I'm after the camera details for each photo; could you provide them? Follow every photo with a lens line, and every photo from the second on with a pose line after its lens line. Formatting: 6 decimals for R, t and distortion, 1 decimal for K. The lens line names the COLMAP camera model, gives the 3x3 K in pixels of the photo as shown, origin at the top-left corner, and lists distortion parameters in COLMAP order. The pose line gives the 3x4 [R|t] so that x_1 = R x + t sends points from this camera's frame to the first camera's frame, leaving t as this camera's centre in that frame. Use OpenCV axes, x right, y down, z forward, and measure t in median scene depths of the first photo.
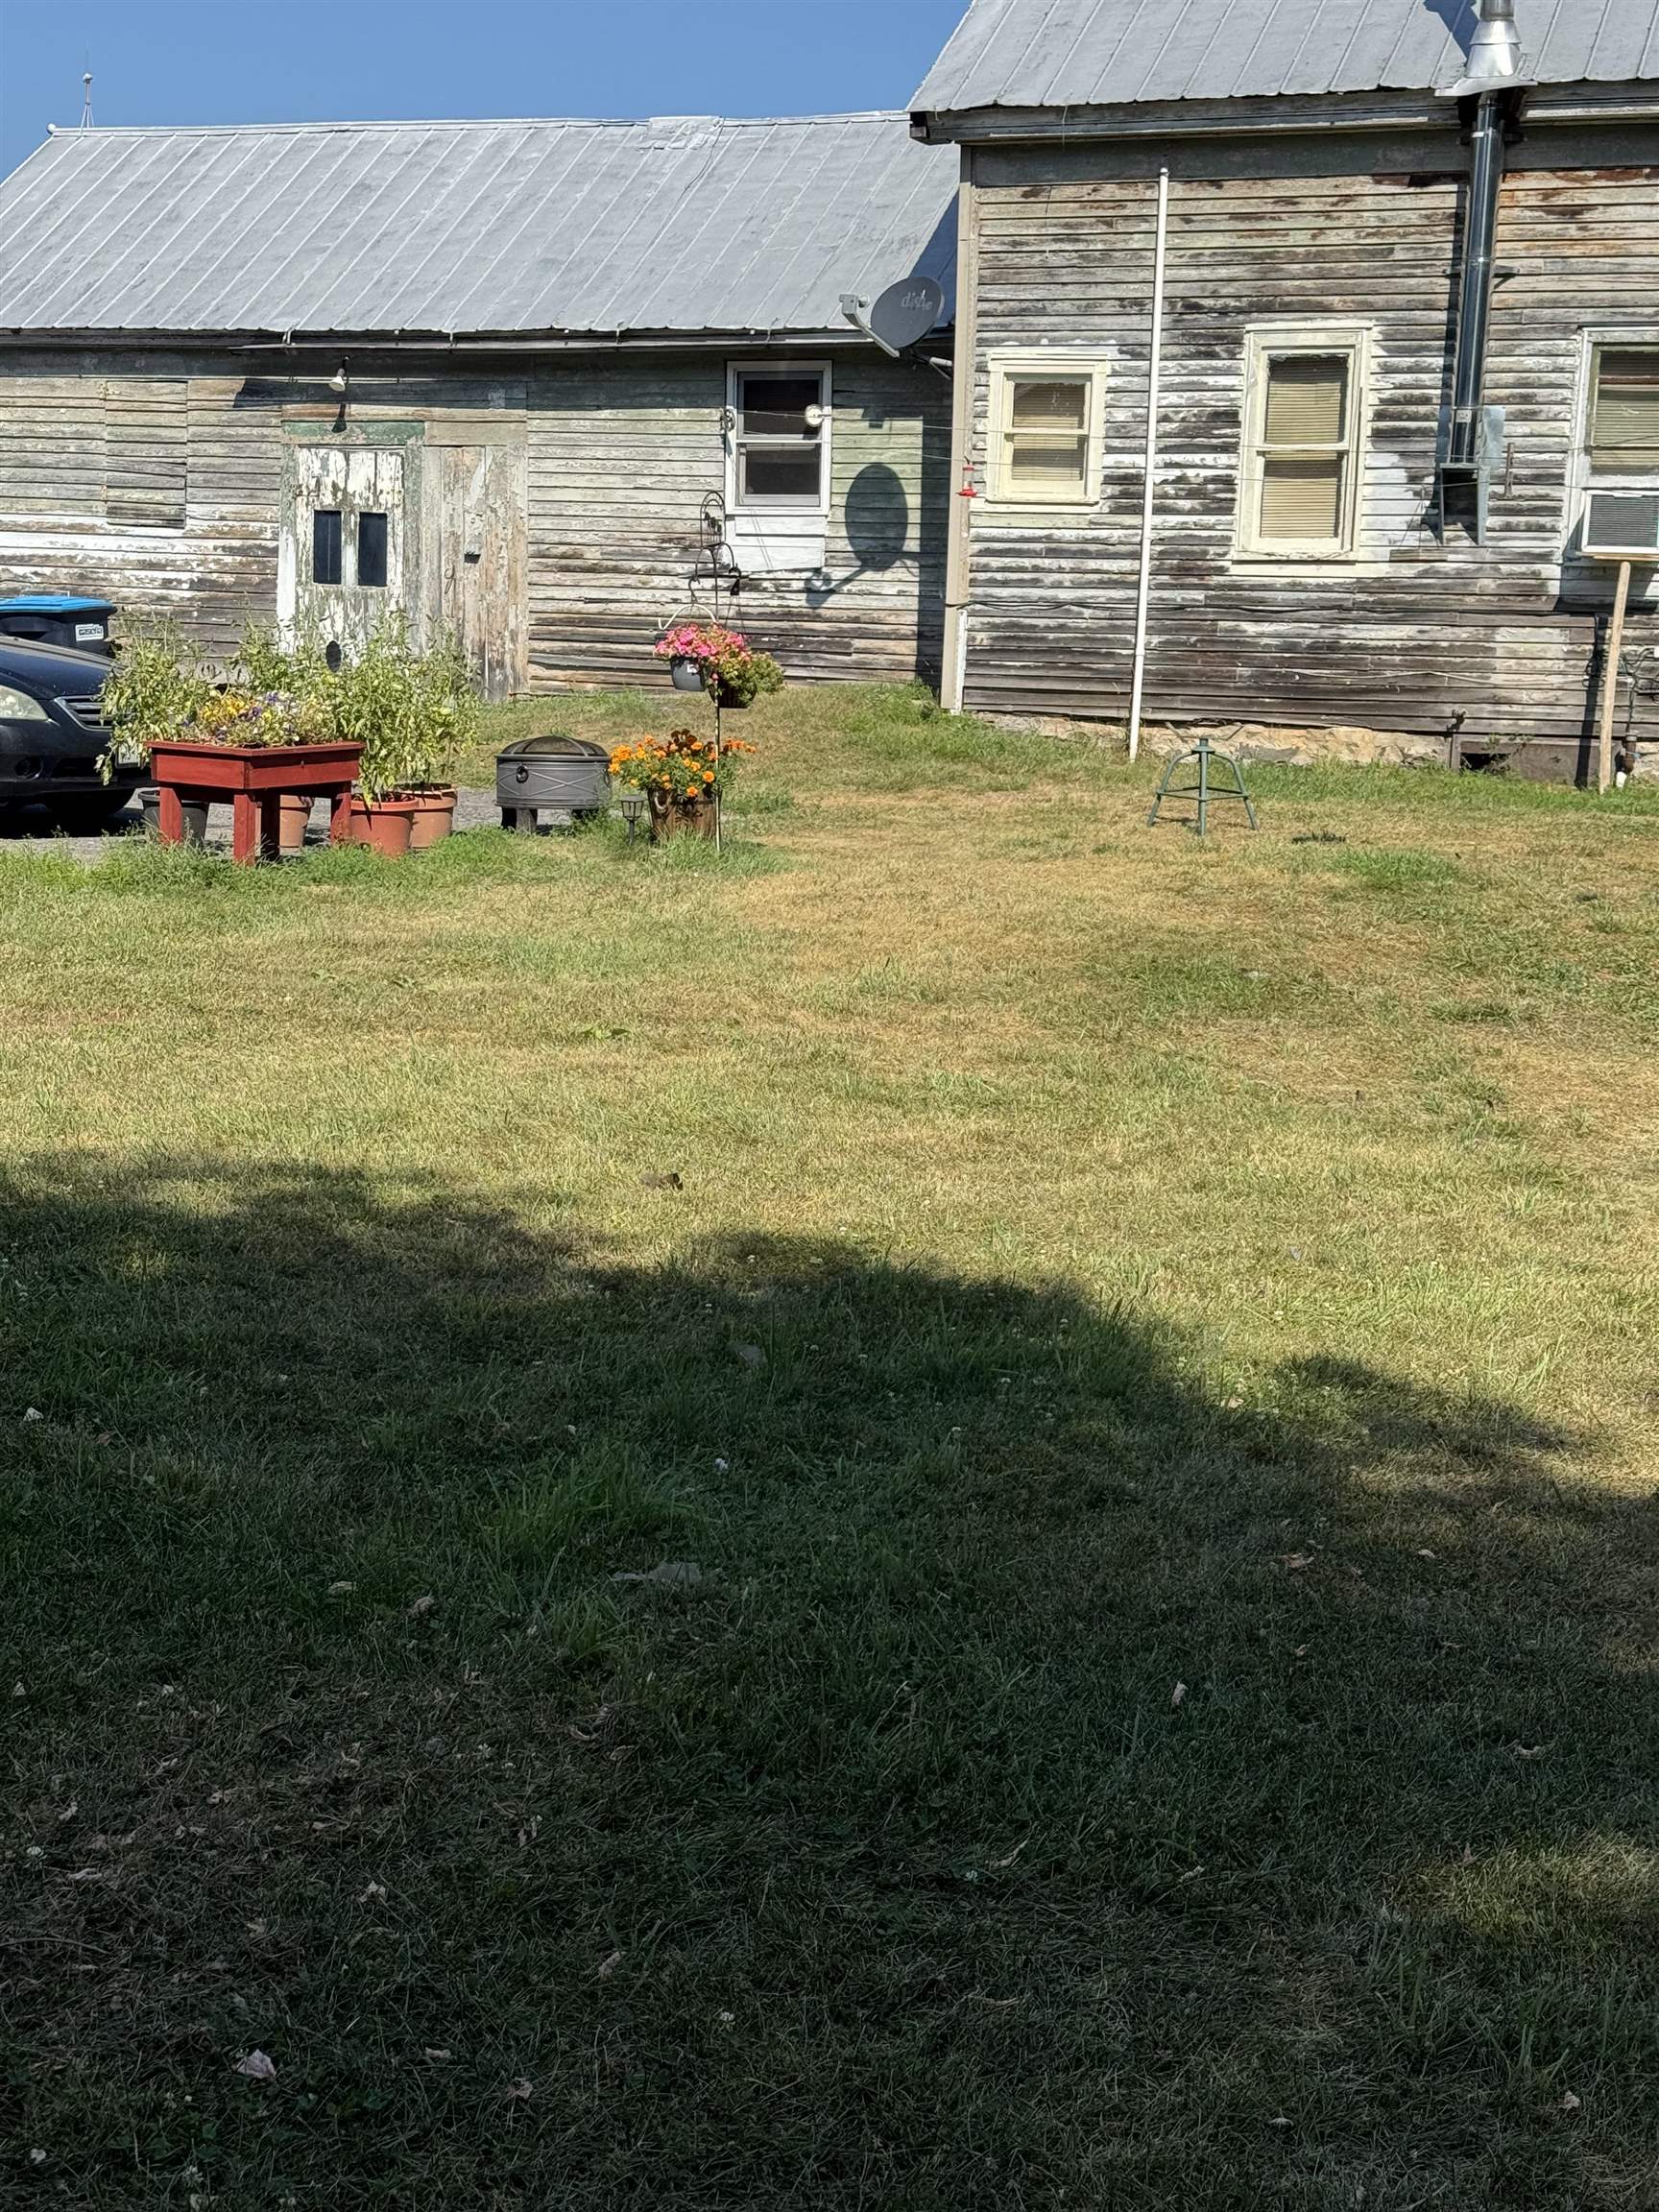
lens RADIAL K [[3093.2, 0, 834.8], [0, 3093.2, 1122.1], [0, 0, 1]] dist [0.210724, -0.413194]
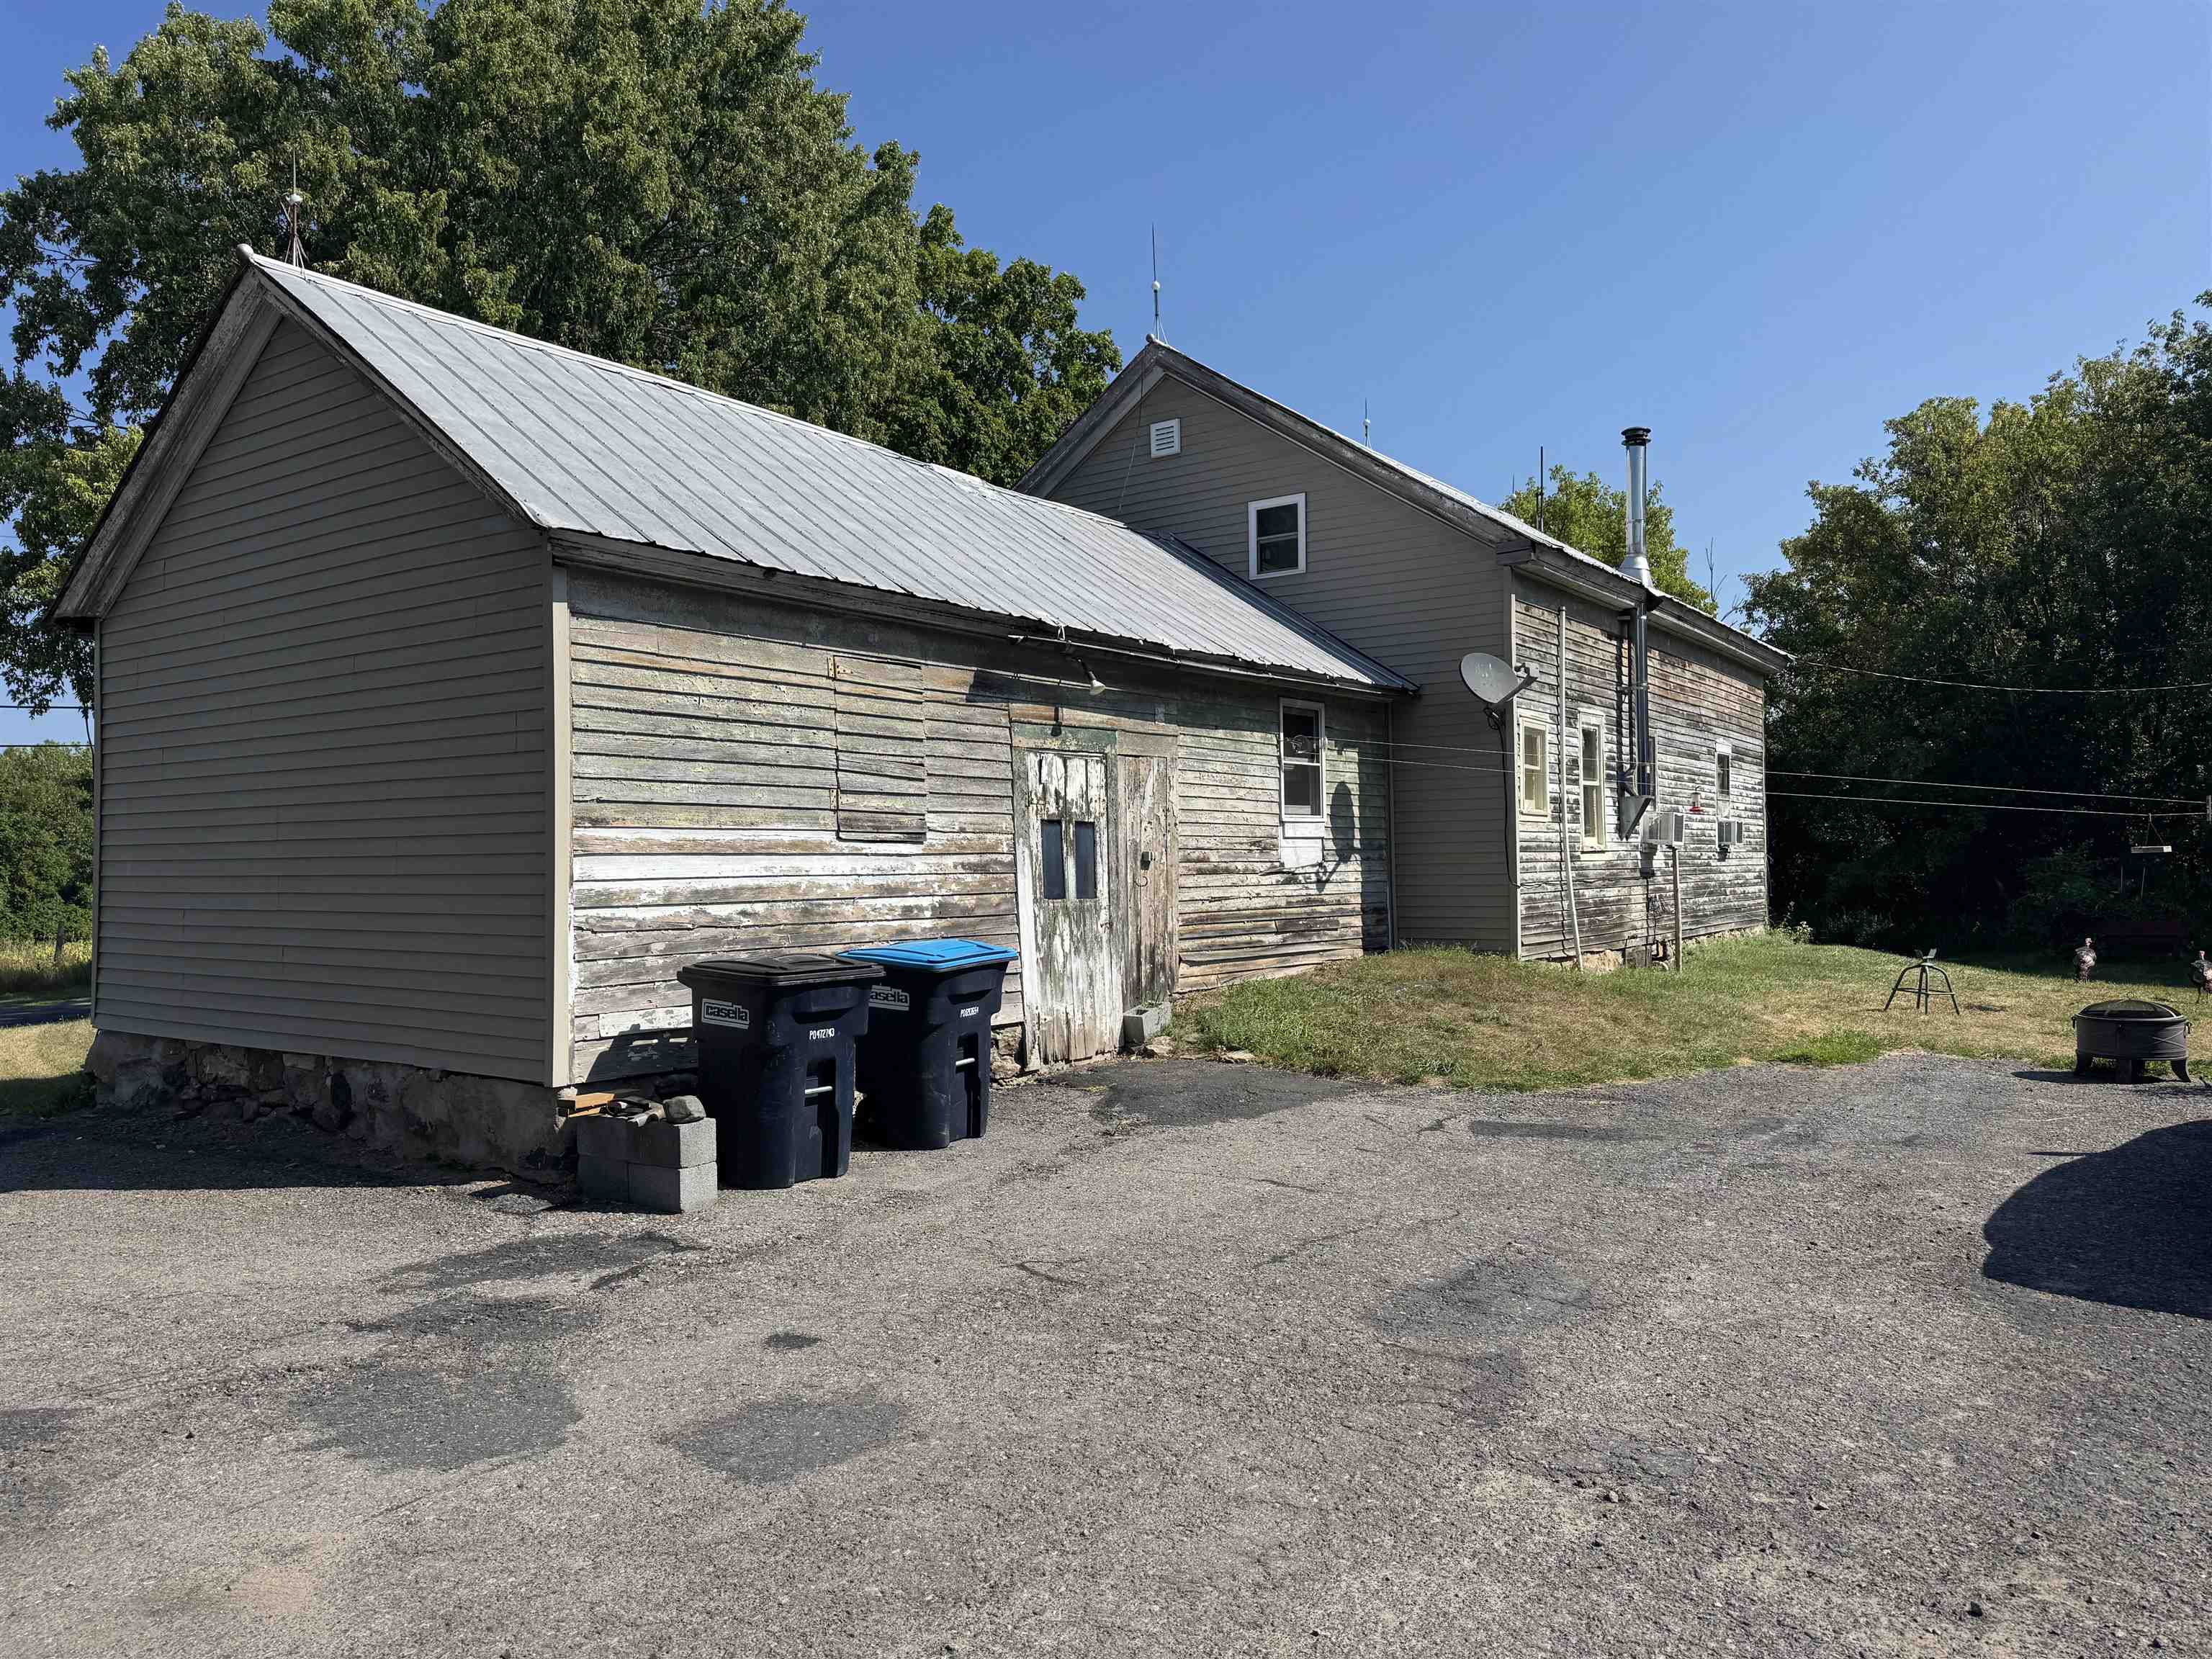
lens RADIAL K [[1528.7, 0, 1106.0], [0, 1528.7, 829.5], [0, 0, 1]] dist [0.084797, -0.068169]
pose [[0.255563, -0.007294, 0.966765, -0.582314], [0.180840, 0.982683, -0.040391, -0.171904], [-0.949729, 0.185152, 0.252456, 0.873610]]
